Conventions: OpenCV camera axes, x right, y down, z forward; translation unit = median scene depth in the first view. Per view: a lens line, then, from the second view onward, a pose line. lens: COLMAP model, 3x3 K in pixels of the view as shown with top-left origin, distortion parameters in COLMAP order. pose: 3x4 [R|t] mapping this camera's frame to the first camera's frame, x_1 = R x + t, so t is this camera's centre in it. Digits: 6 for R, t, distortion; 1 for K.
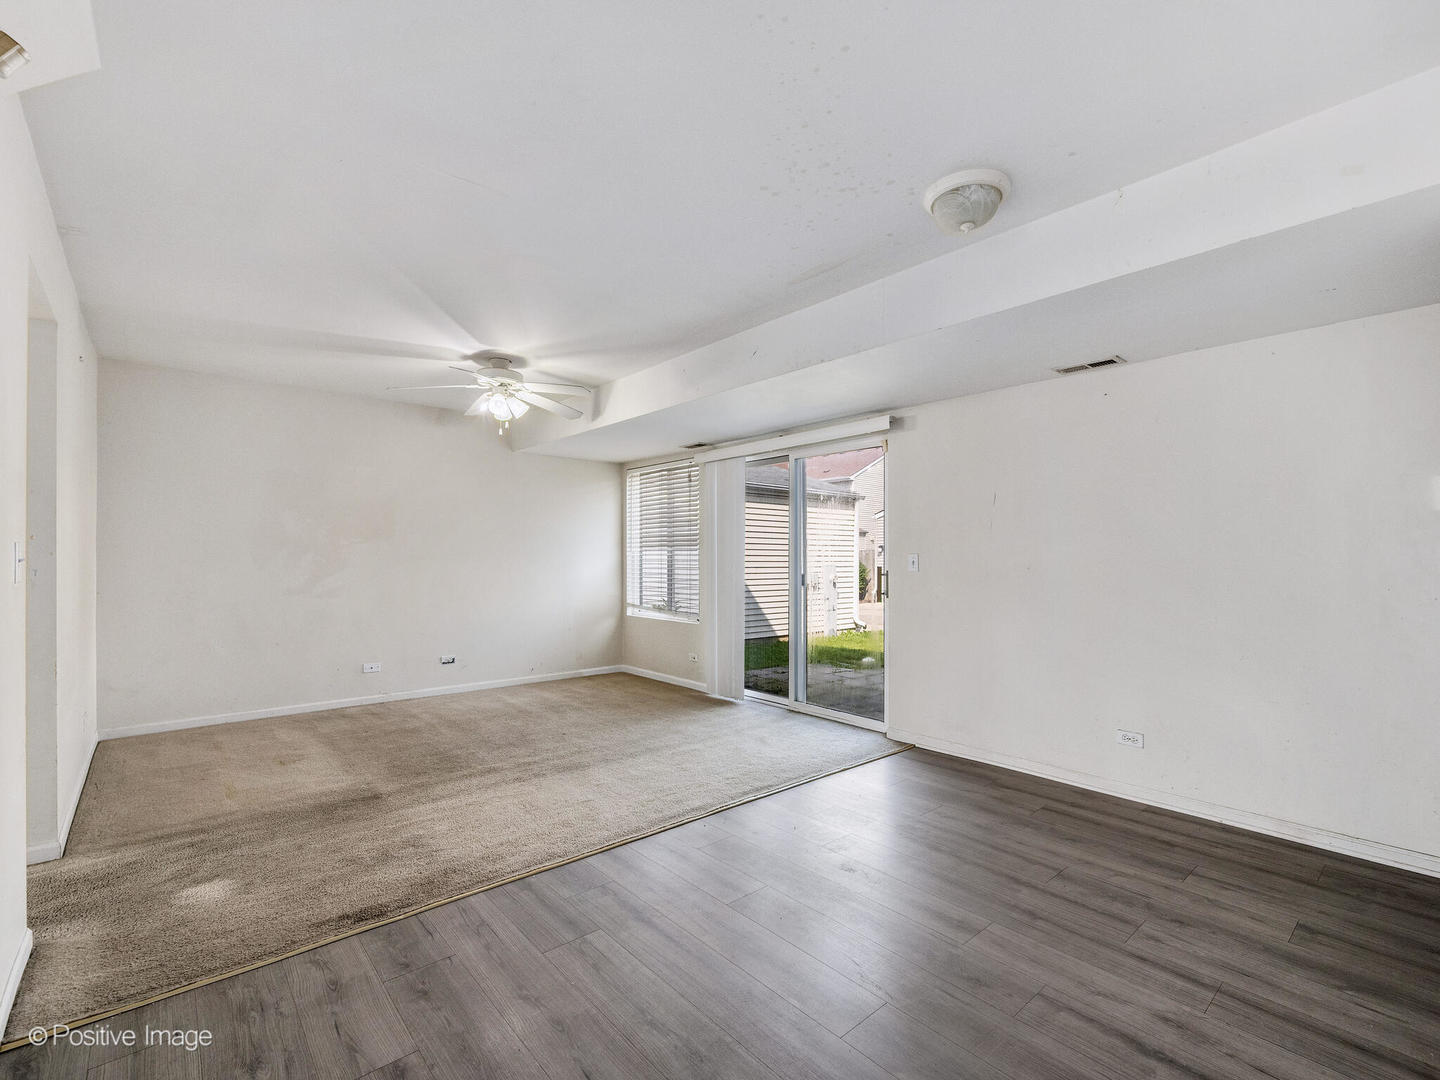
lens RADIAL K [[640.7, 0, 727.6], [0, 640.7, 543.3], [0, 0, 1]] dist [-0.000436, 0.000729]
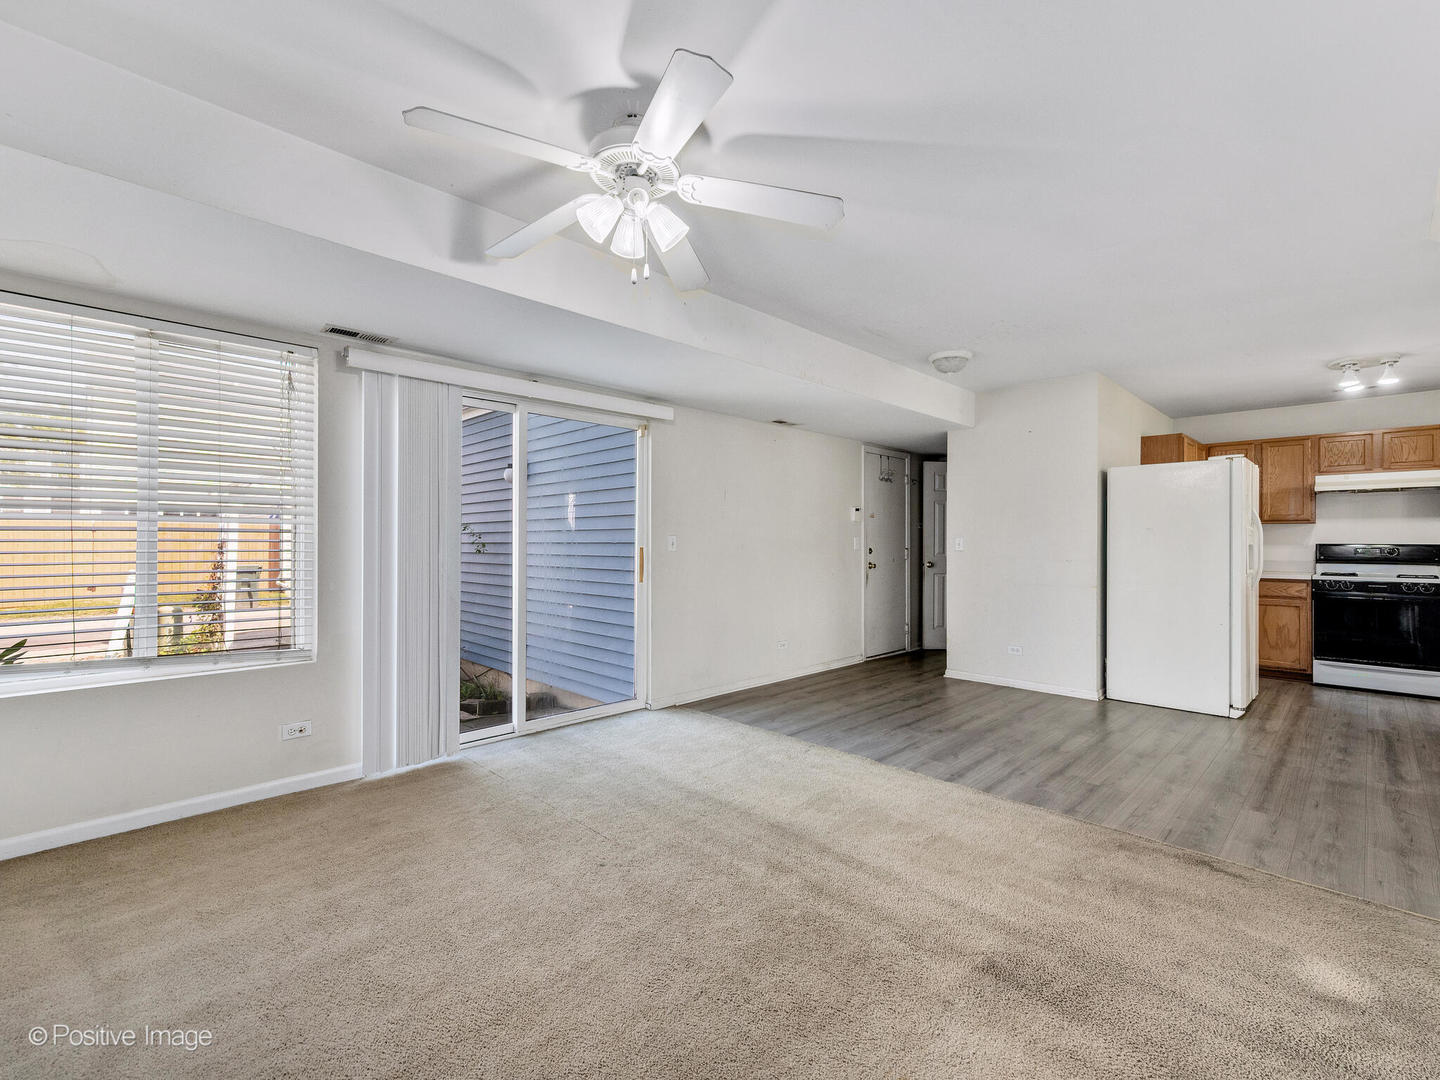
lens RADIAL K [[640.7, 0, 727.6], [0, 640.7, 543.3], [0, 0, 1]] dist [-0.000436, 0.000729]
pose [[-0.052953, -0.012620, 0.998517, -0.827075], [-0.026902, 0.999575, 0.011207, 0.013943], [-0.998235, -0.026269, -0.053270, 0.957174]]
